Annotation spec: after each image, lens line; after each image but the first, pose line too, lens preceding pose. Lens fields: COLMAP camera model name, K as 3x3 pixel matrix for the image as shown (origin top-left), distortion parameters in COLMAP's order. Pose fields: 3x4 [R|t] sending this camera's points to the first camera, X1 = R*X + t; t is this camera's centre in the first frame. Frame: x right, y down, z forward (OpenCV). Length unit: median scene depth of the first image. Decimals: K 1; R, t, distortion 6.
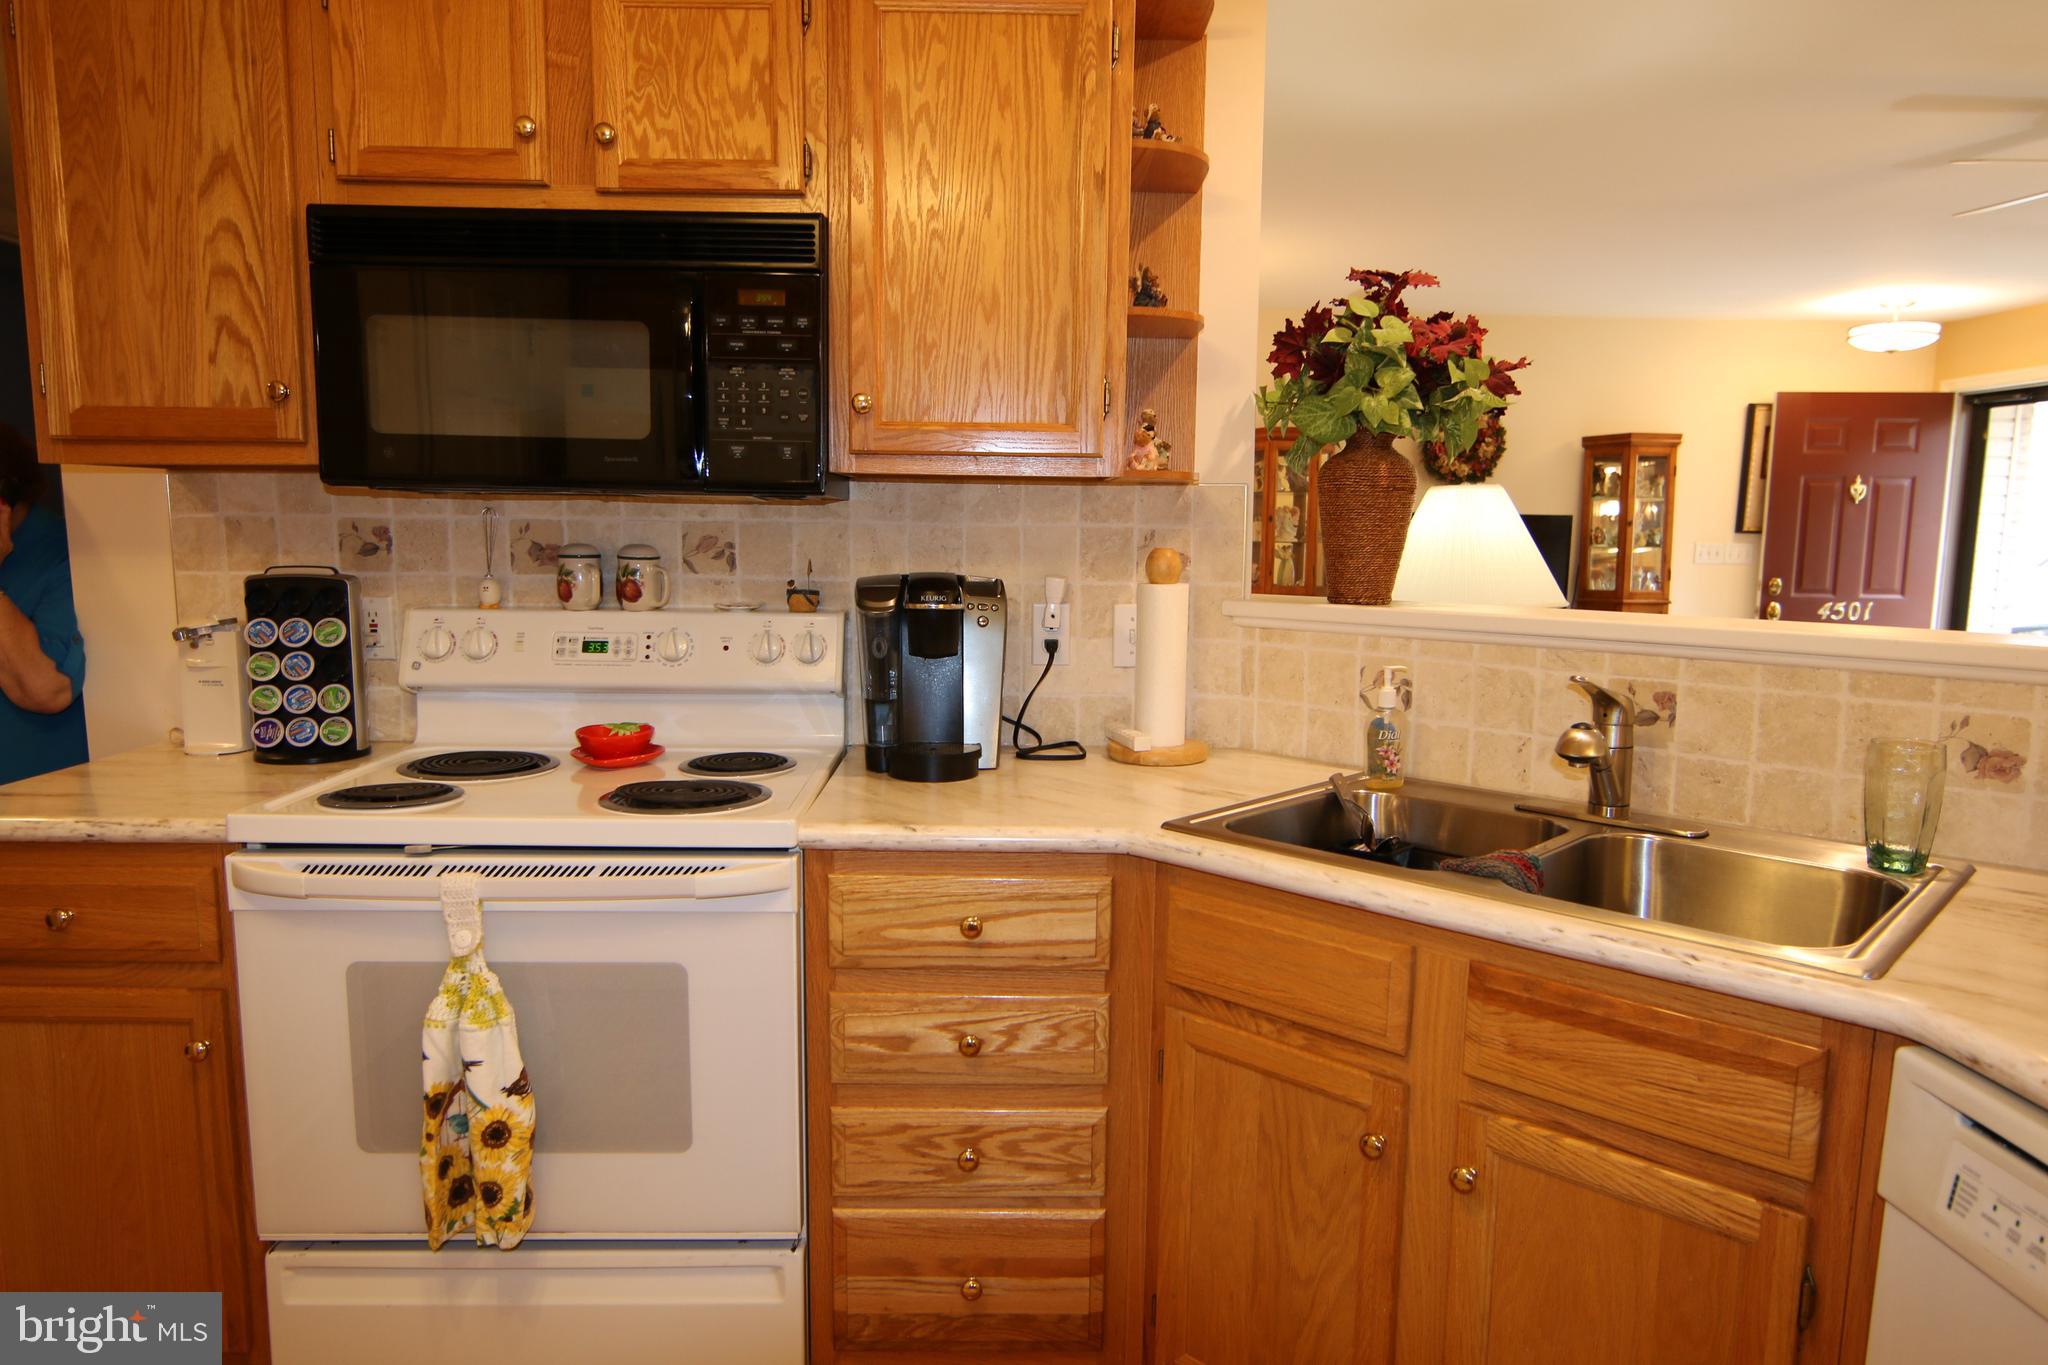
lens RADIAL K [[1294.3, 0, 1022.9], [0, 1294.3, 696.8], [0, 0, 1]] dist [-0.022671, 0.010440]
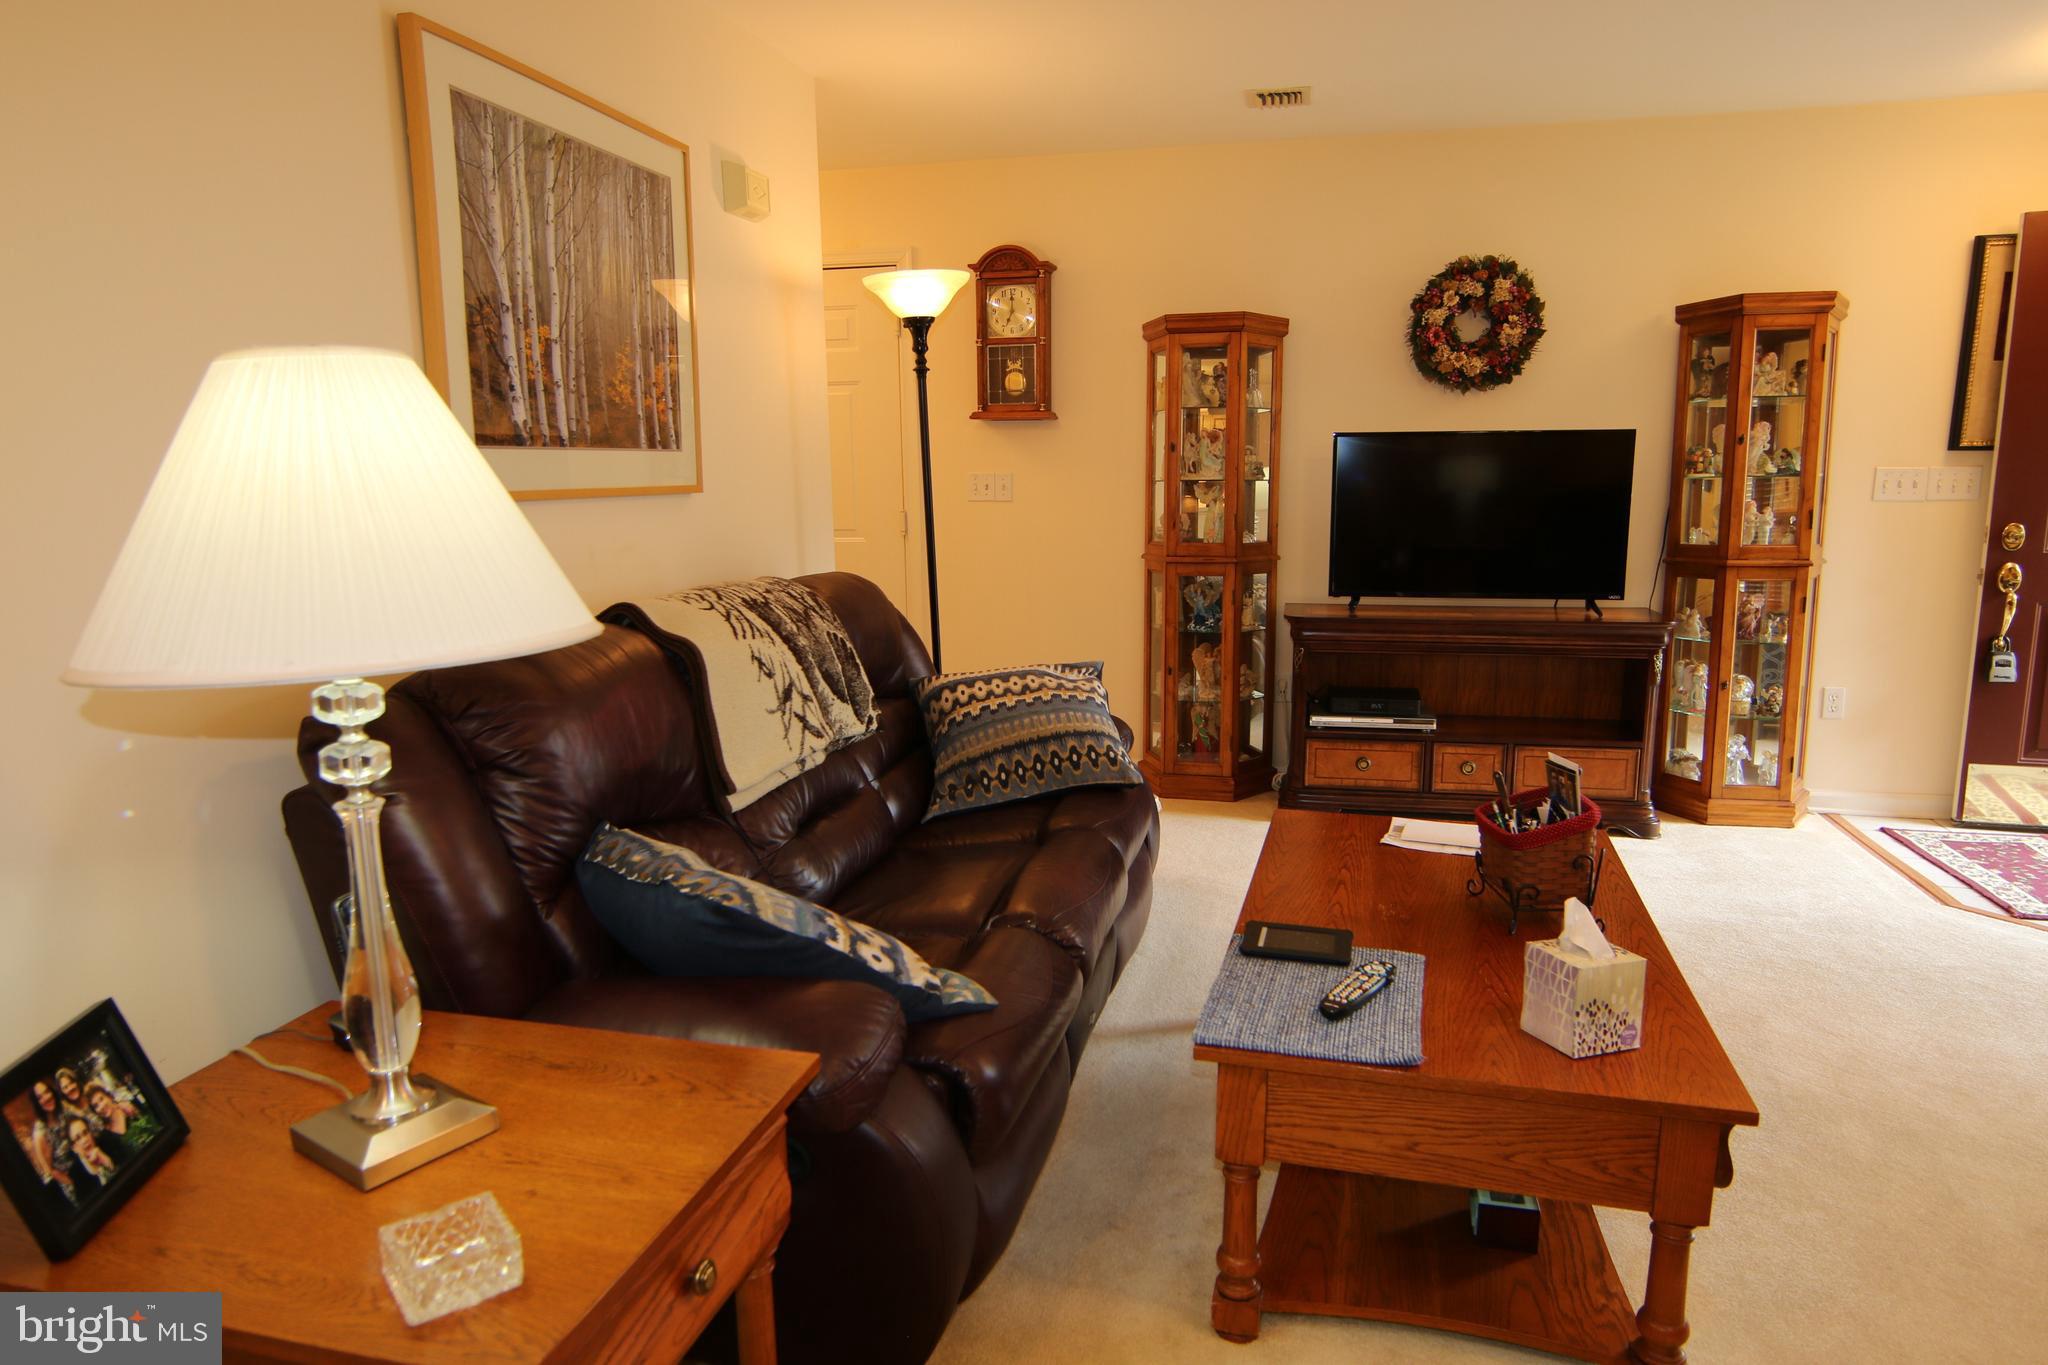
lens RADIAL K [[1294.3, 0, 1029.4], [0, 1294.3, 694.8], [0, 0, 1]] dist [-0.022671, 0.010440]
pose [[0.968427, 0.020345, -0.248467, 1.018644], [-0.009349, 0.998927, 0.045357, -0.121643], [0.249124, -0.041602, 0.967578, 1.033035]]
